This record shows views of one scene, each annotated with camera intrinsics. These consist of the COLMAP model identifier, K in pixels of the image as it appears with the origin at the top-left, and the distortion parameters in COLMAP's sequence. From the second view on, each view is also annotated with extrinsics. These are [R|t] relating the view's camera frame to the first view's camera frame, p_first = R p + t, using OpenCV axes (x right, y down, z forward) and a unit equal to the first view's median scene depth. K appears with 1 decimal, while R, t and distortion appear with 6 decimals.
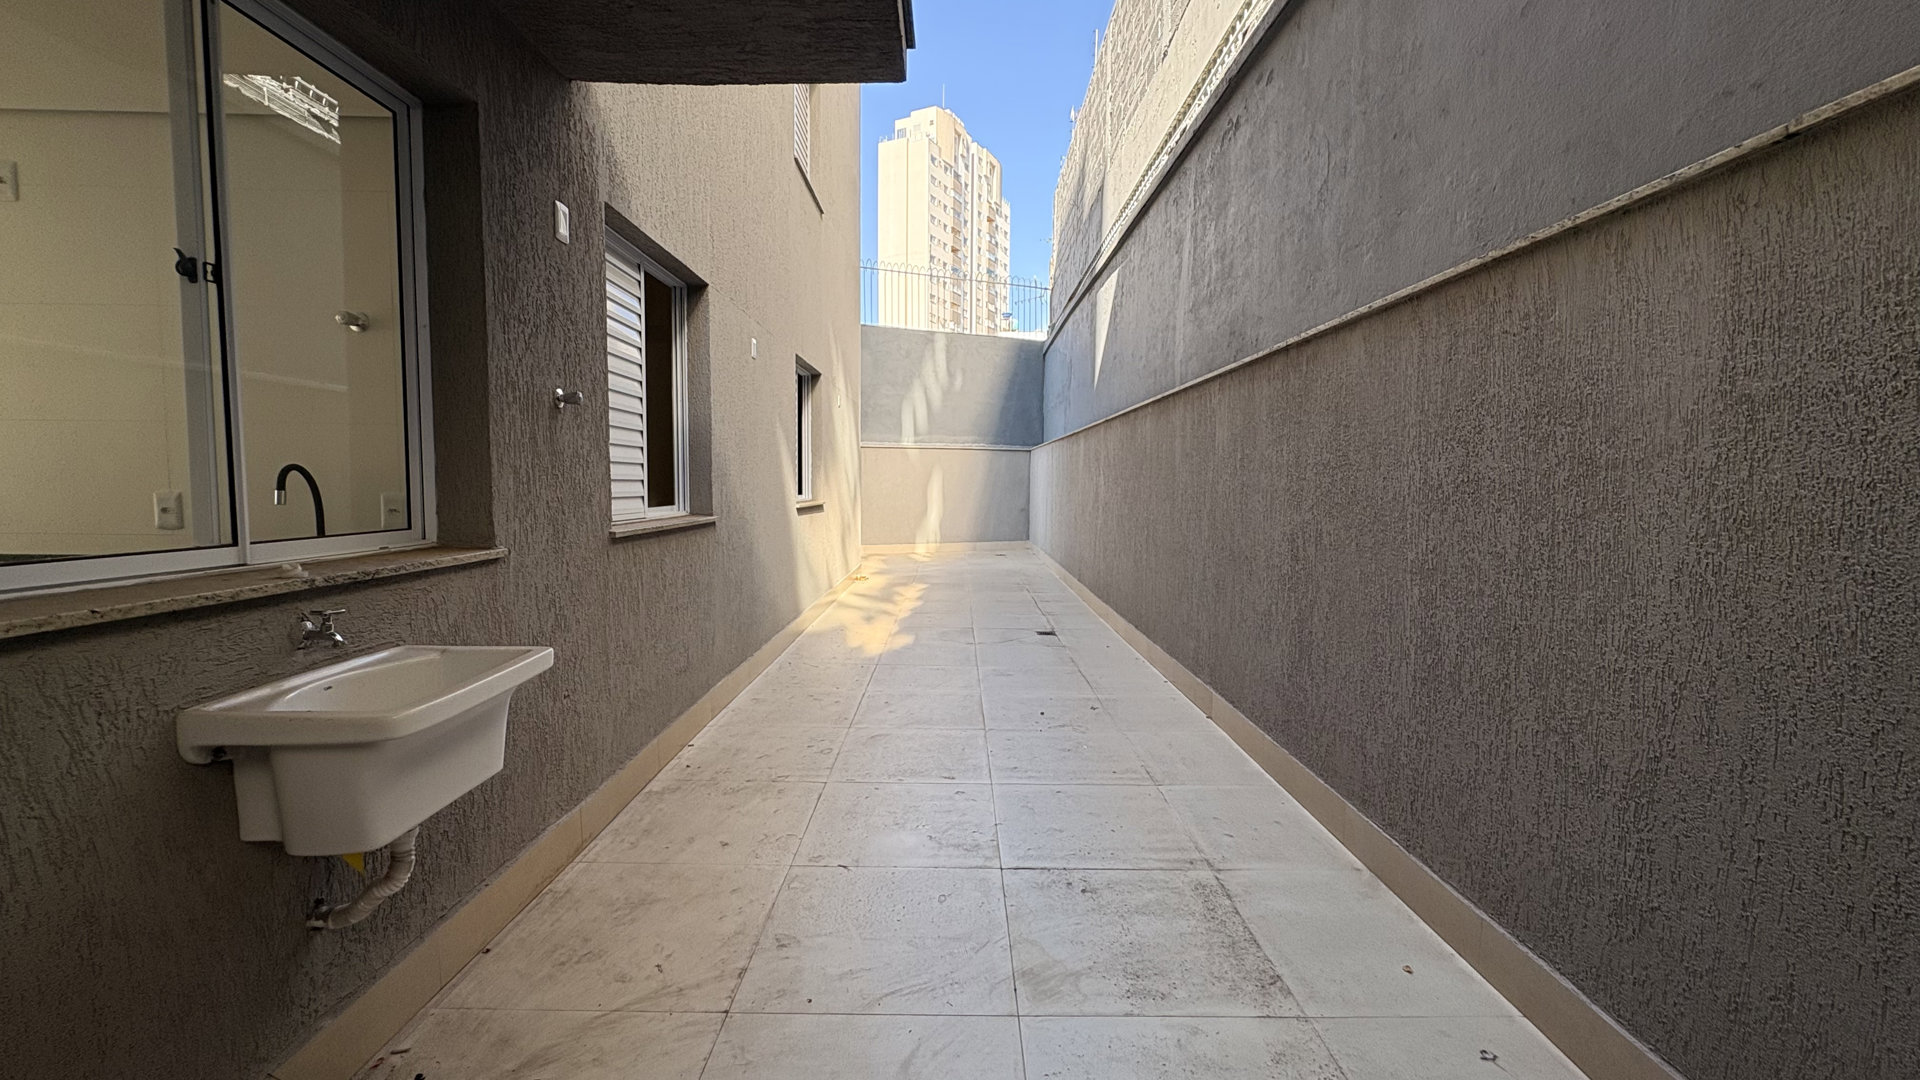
lens RADIAL K [[763.7, 0, 961.4], [0, 763.7, 540.3], [0, 0, 1]] dist [0.000236, 0.000978]
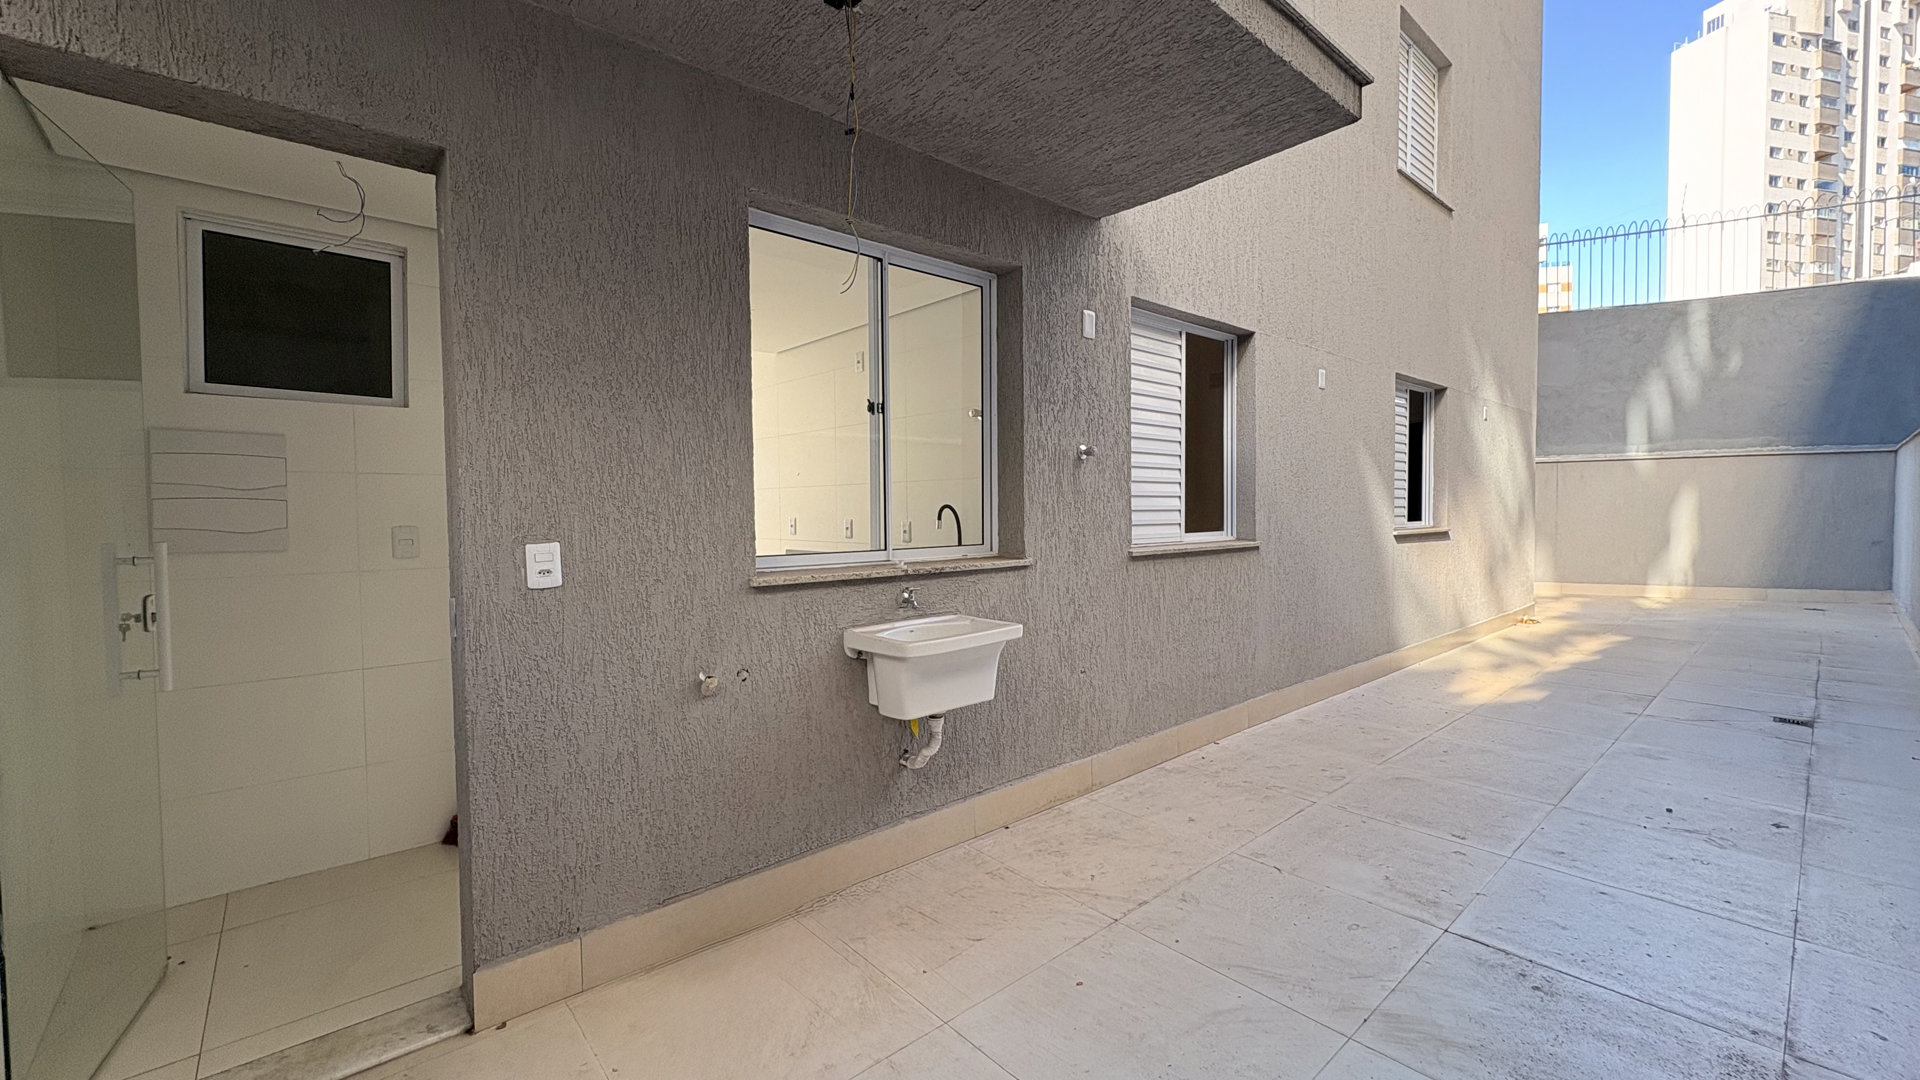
lens RADIAL K [[763.7, 0, 960.9], [0, 763.7, 542.6], [0, 0, 1]] dist [0.000236, 0.000978]
pose [[0.655396, 0.018523, -0.755058, 0.289396], [-0.042150, 0.999038, -0.012078, 0.001641], [0.754108, 0.039742, 0.655547, -0.044934]]
